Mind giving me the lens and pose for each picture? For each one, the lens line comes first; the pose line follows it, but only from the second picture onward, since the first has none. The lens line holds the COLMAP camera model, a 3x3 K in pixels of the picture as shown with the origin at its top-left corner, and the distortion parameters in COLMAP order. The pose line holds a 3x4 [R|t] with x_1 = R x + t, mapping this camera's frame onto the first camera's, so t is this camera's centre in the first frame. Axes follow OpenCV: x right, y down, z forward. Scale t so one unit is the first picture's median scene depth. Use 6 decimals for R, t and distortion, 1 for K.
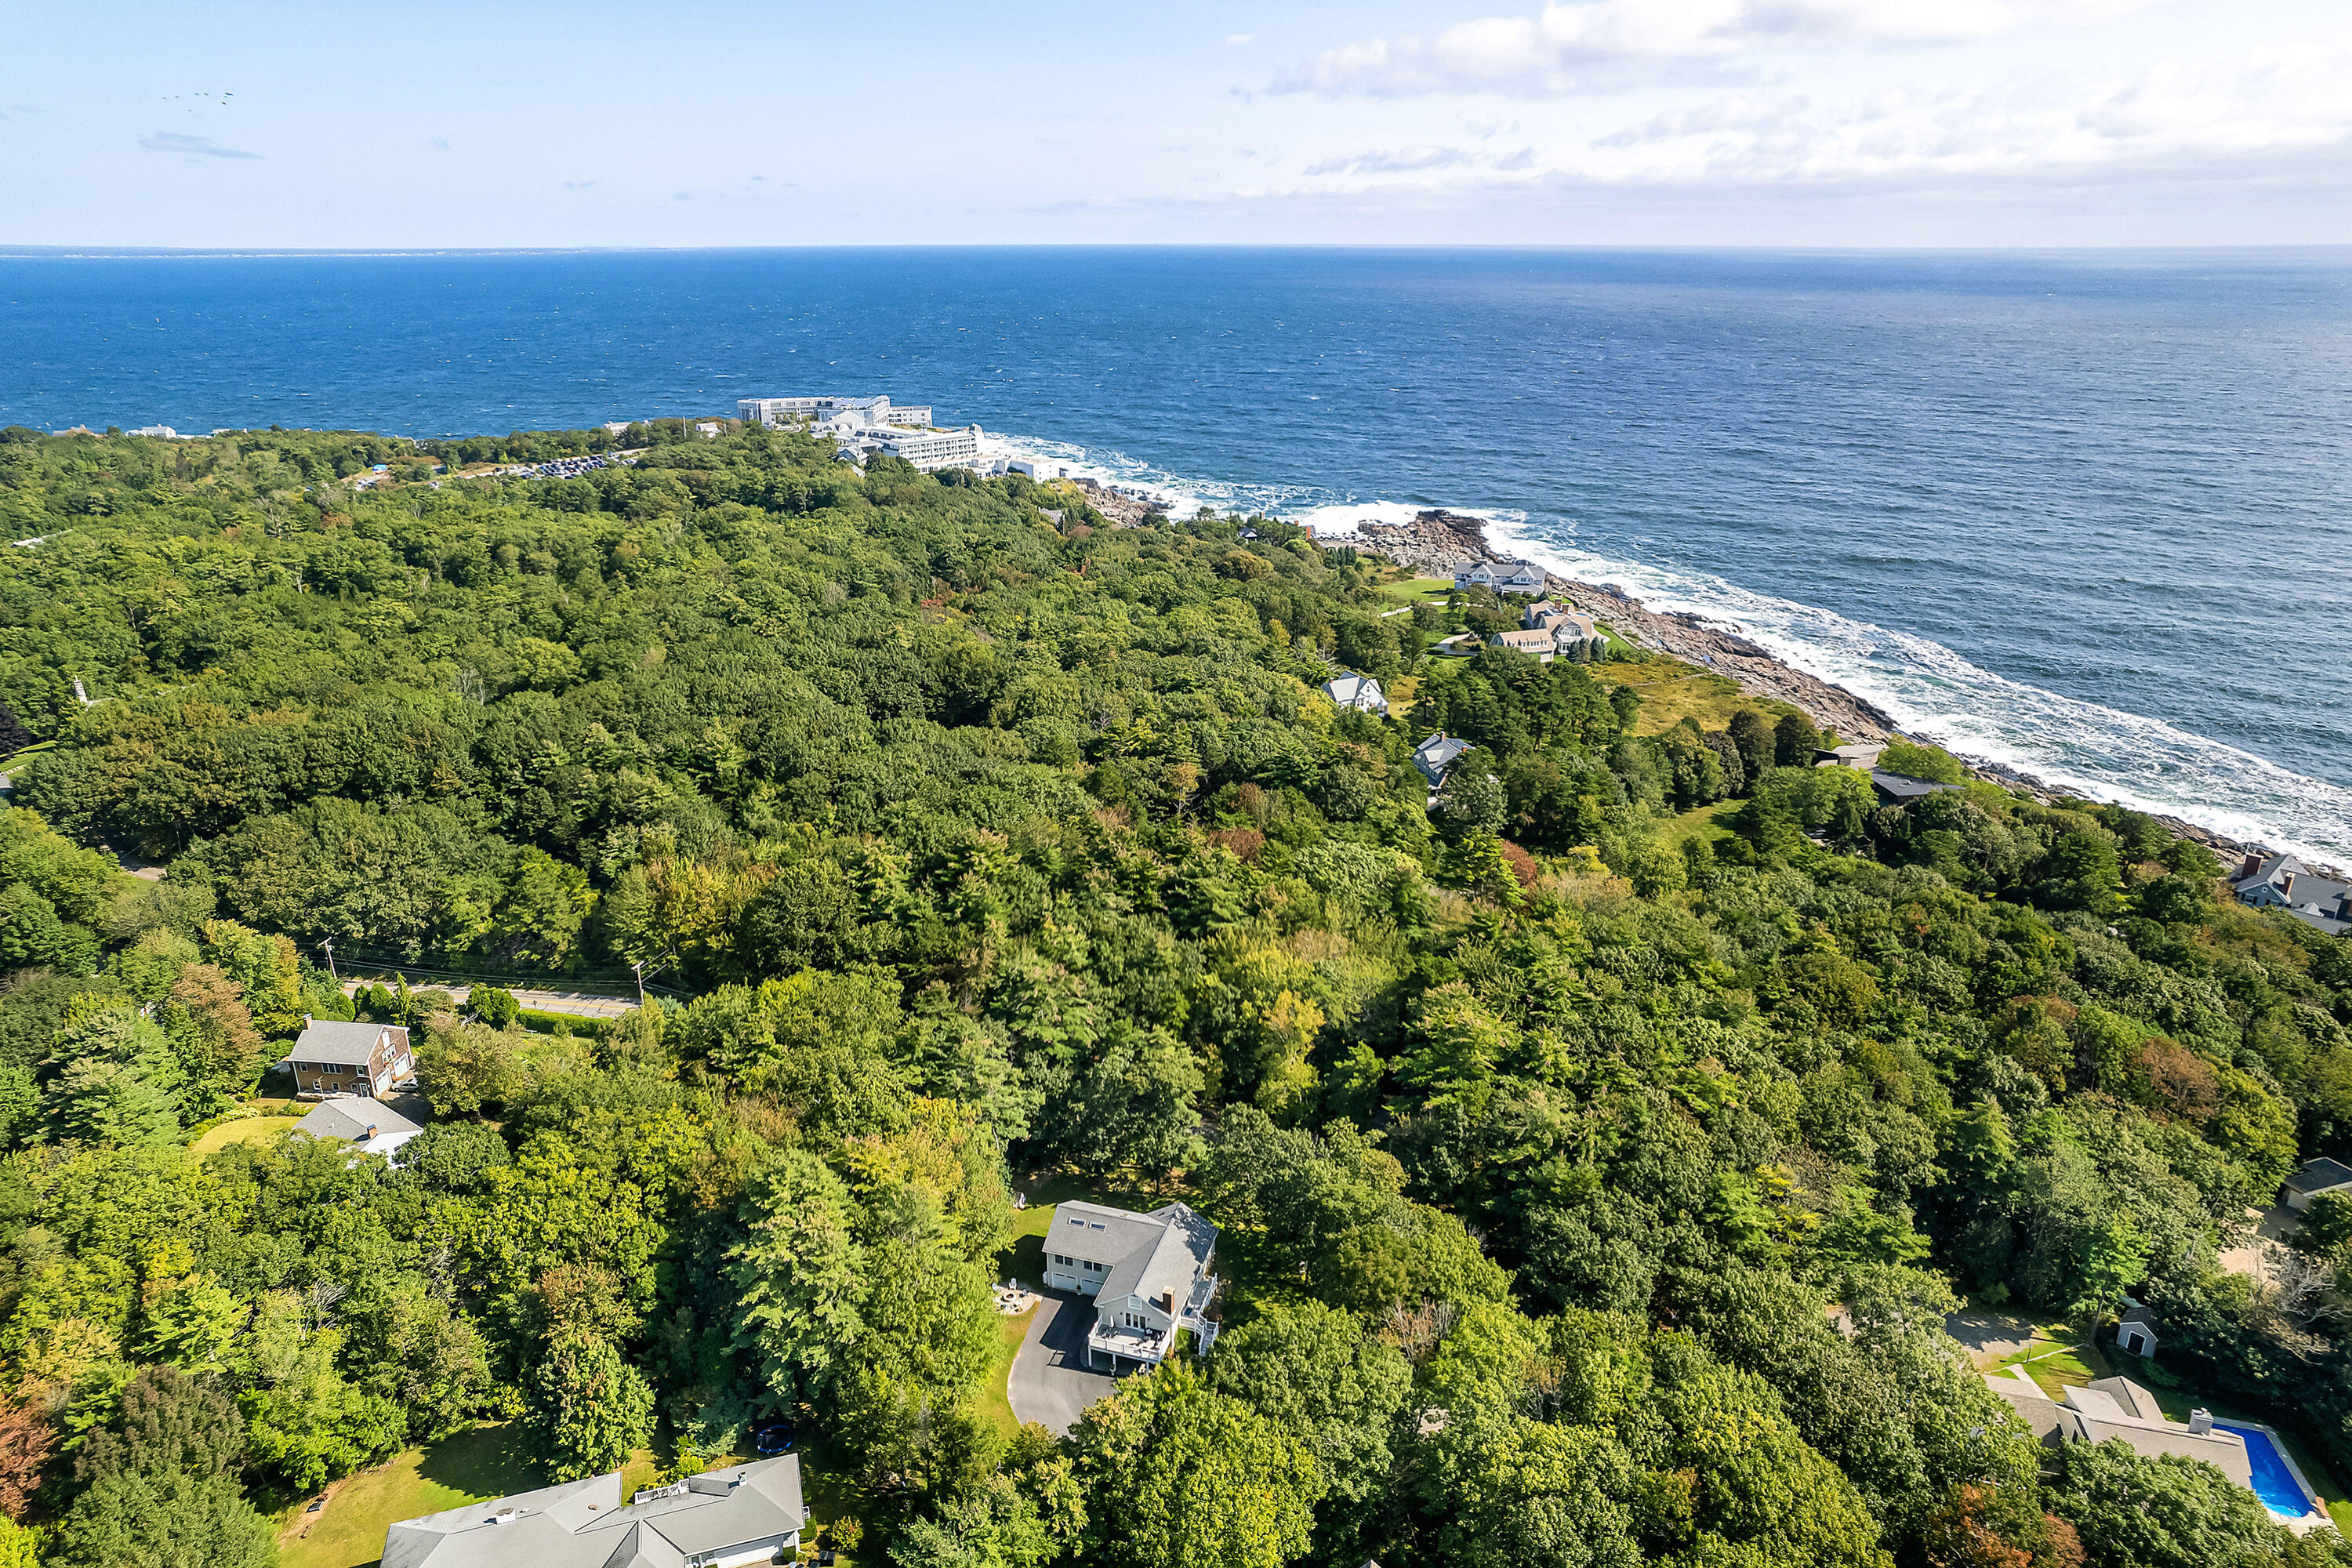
lens RADIAL K [[1548.9, 0, 1176.0], [0, 1548.9, 784.0], [0, 0, 1]] dist [0.002509, -0.162913]
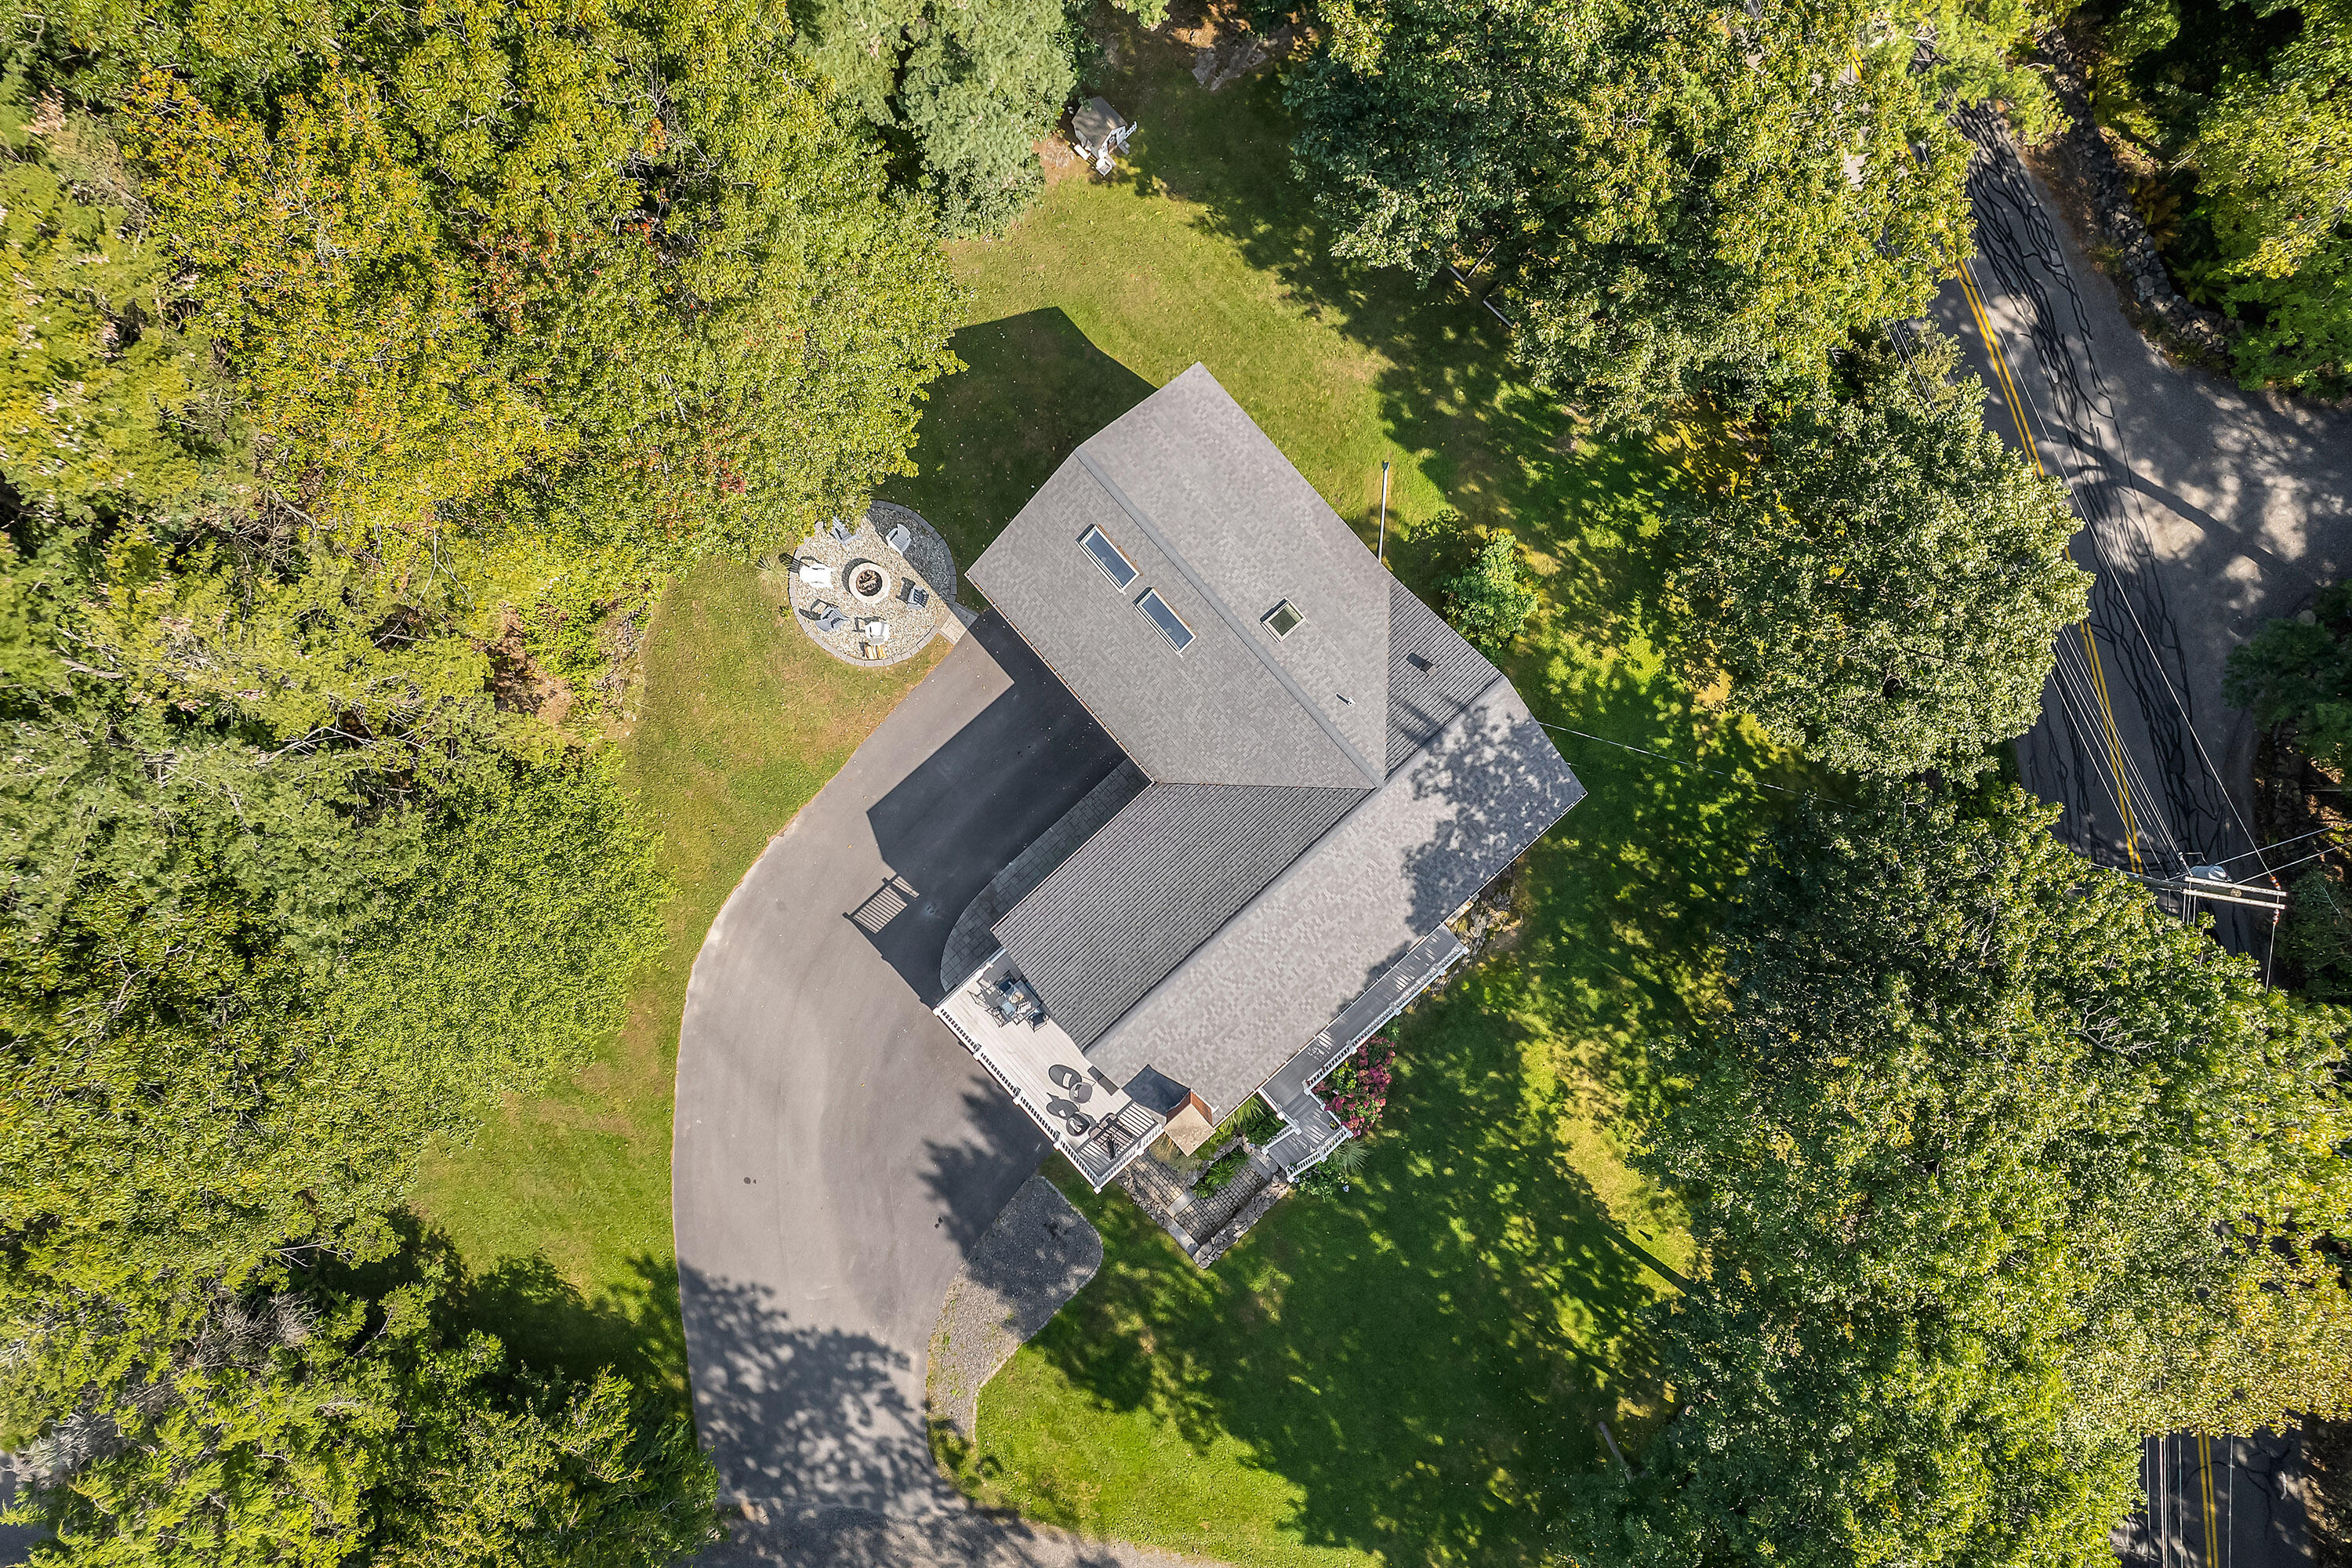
lens RADIAL K [[1499.4, 0, 1147.6], [0, 1499.4, 790.3], [0, 0, 1]] dist [0.006347, -0.060759]
pose [[0.865498, 0.500817, -0.009788, -0.035649], [-0.158741, 0.292761, 0.942917, 0.054031], [0.475094, -0.814539, 0.332884, 0.881170]]
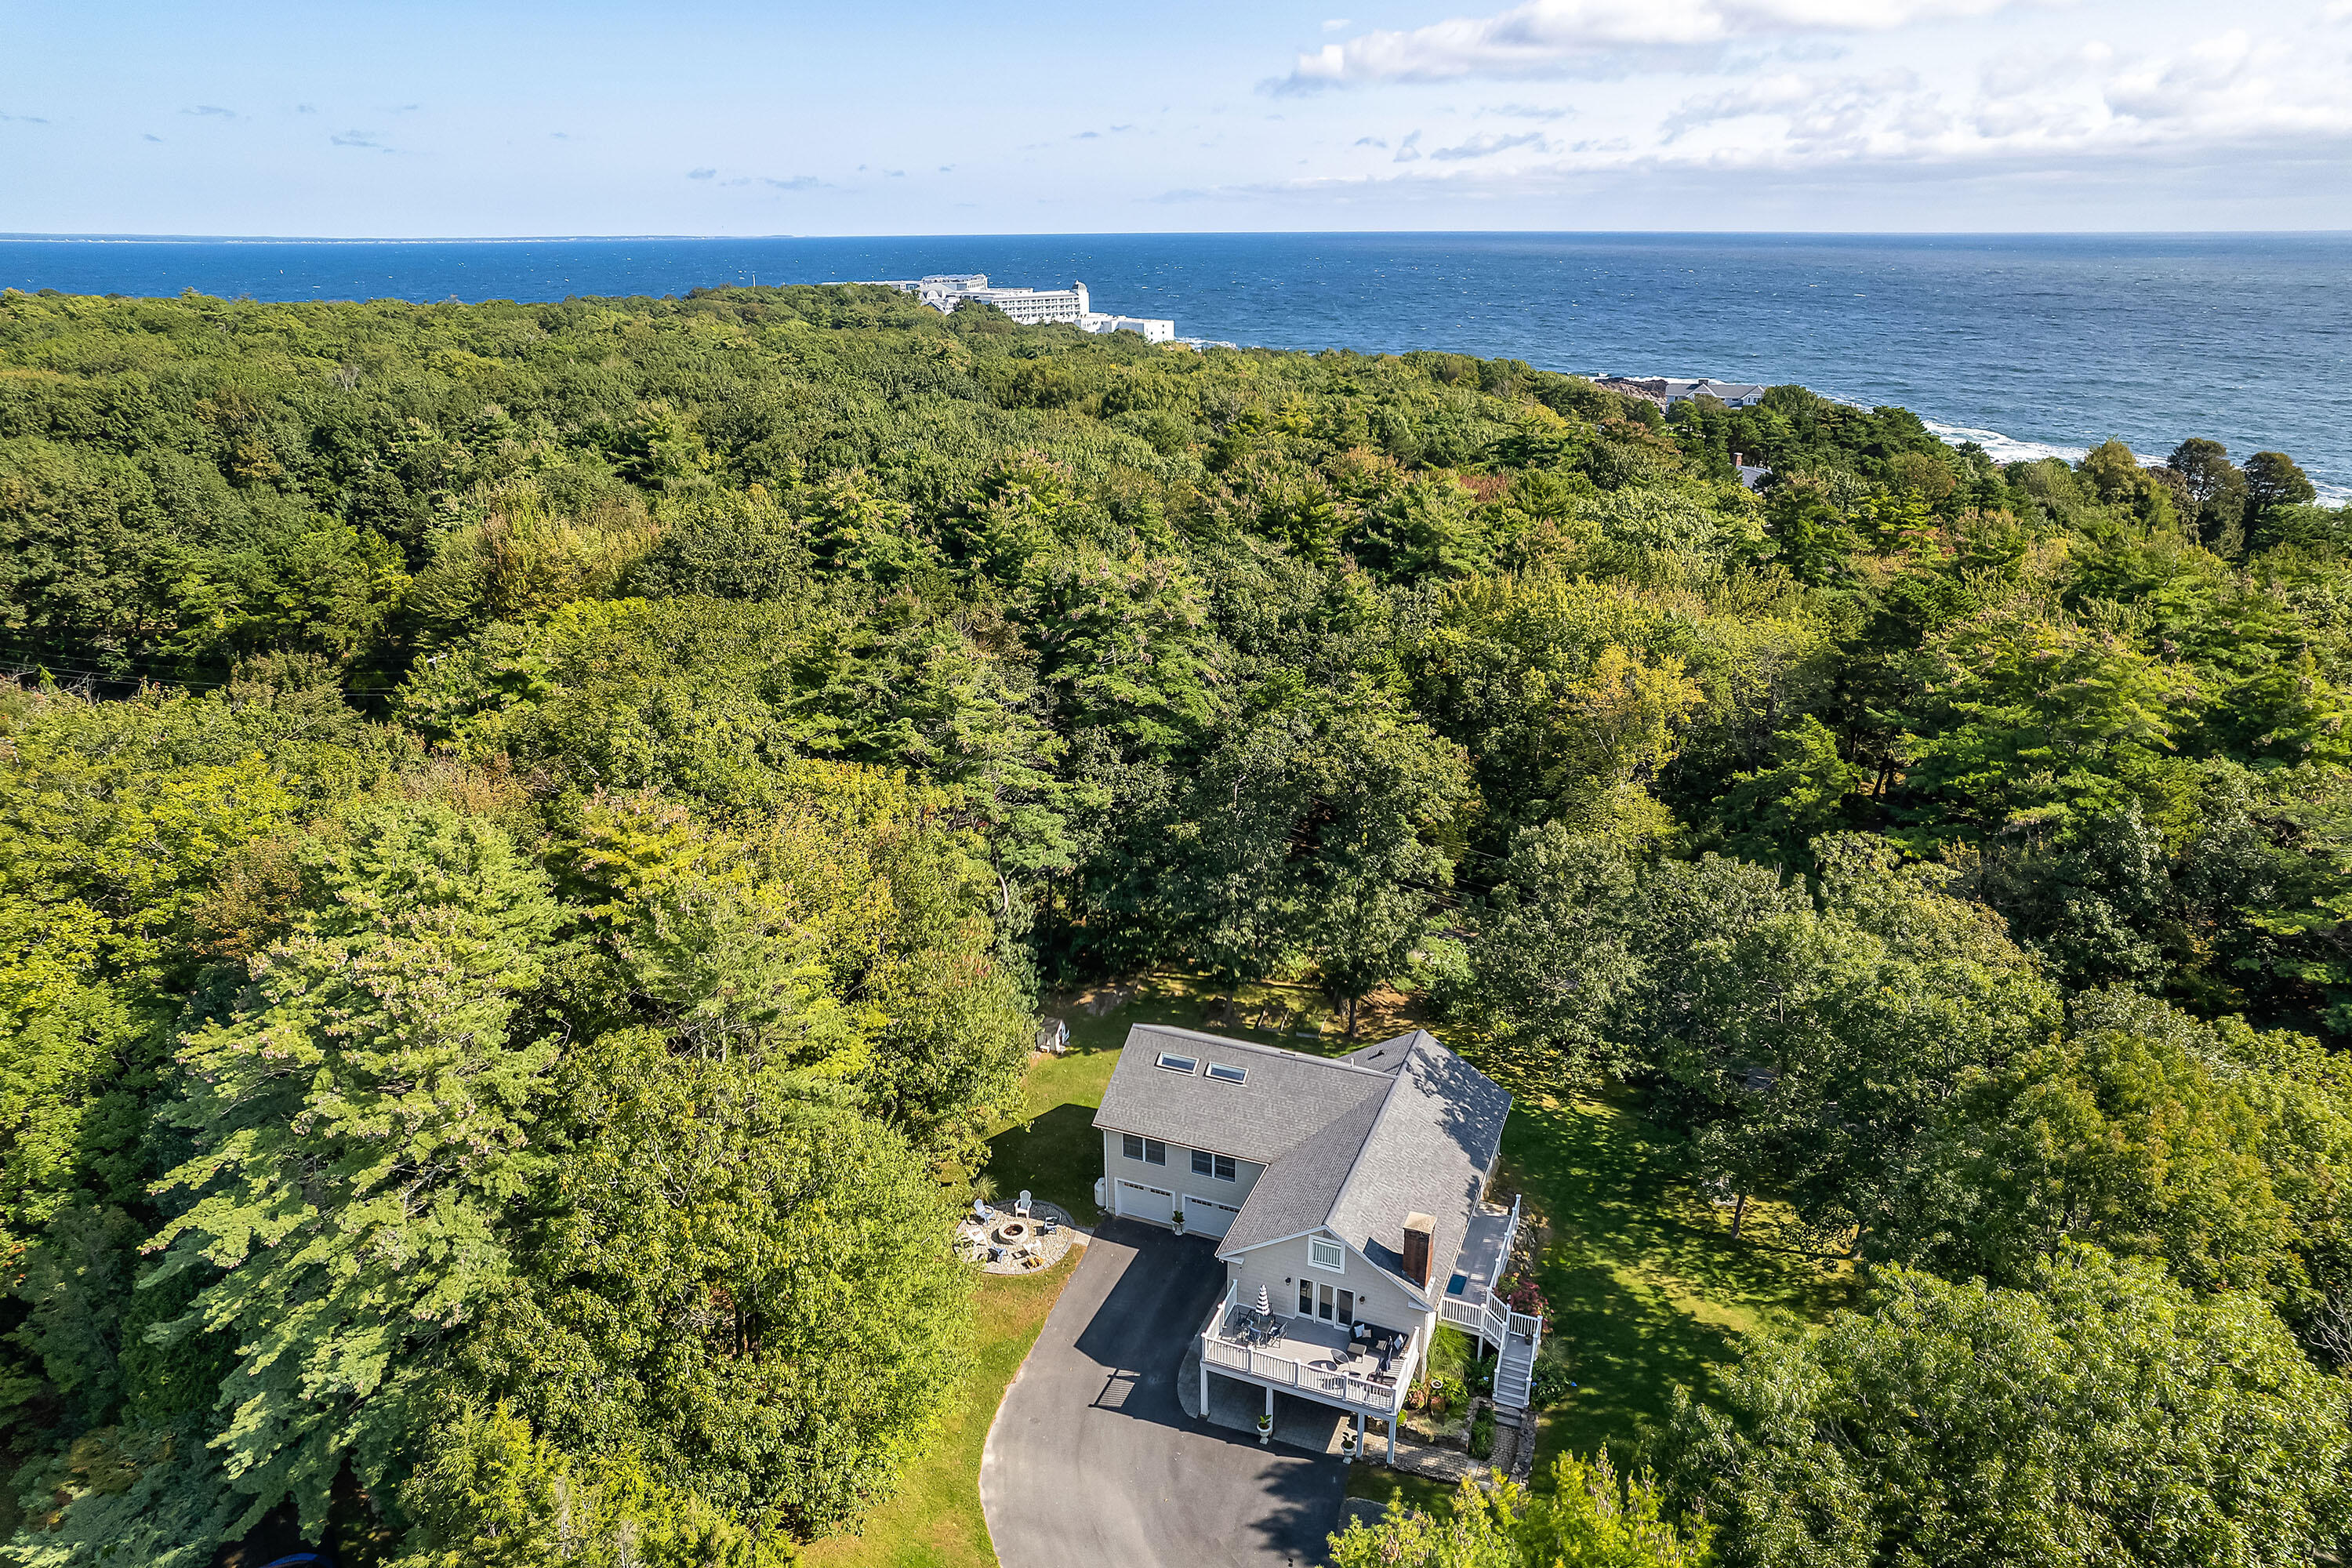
lens RADIAL K [[1548.7, 0, 1176.0], [0, 1548.7, 784.0], [0, 0, 1]] dist [-0.024953, 0.002914]
pose [[0.997374, 0.025698, -0.067707, -0.037750], [-0.025535, 0.999669, 0.003272, 0.205033], [0.067769, -0.001535, 0.997700, 0.577699]]
